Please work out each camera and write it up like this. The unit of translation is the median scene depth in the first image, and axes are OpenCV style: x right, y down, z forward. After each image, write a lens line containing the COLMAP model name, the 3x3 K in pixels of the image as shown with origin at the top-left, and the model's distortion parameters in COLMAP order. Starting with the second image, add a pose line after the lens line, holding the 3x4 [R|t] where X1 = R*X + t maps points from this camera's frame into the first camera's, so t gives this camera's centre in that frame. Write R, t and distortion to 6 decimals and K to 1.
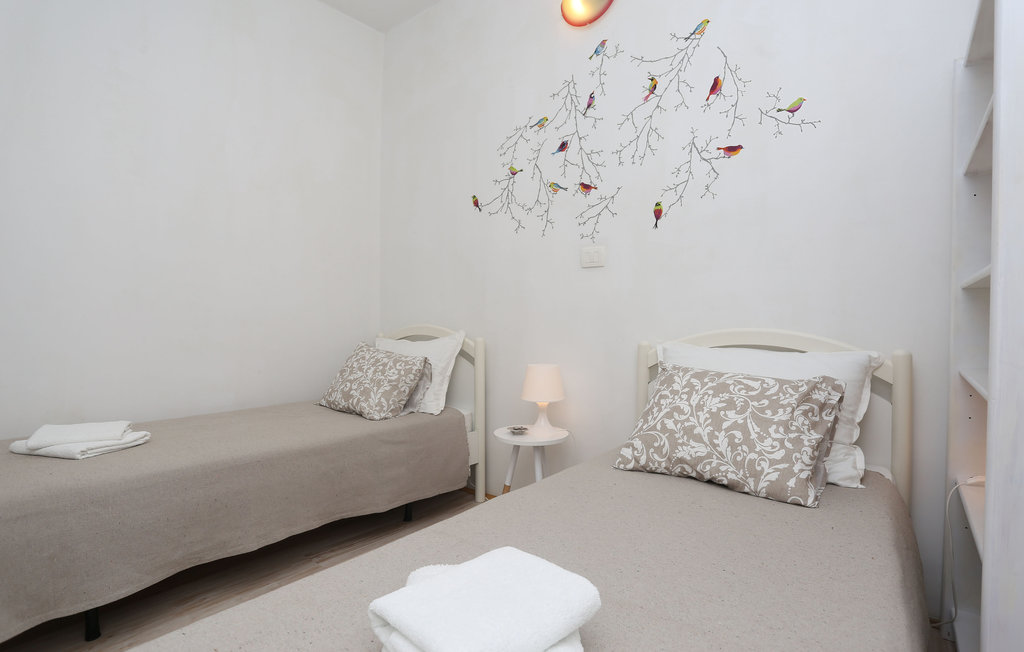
lens RADIAL K [[497.8, 0, 512.2], [0, 497.8, 320.8], [0, 0, 1]] dist [-0.050281, 0.018052]
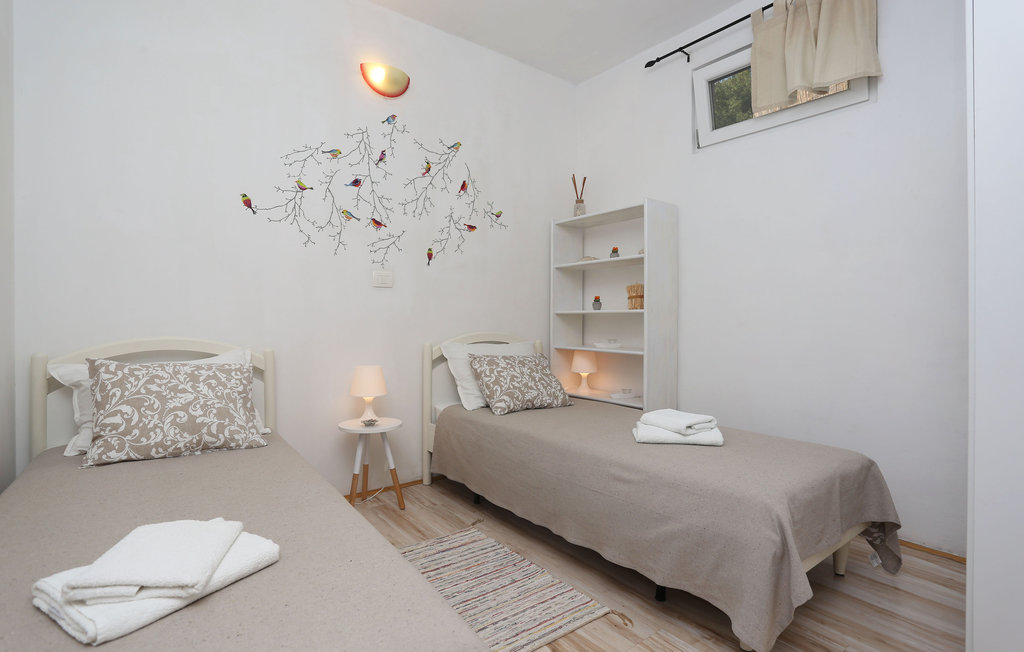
lens RADIAL K [[497.8, 0, 512.9], [0, 497.8, 323.2], [0, 0, 1]] dist [-0.050281, 0.018052]
pose [[0.257651, -0.007171, 0.966212, -1.007890], [0.003130, 0.999973, 0.006587, -0.023265], [-0.966233, 0.001327, 0.257666, 0.353812]]
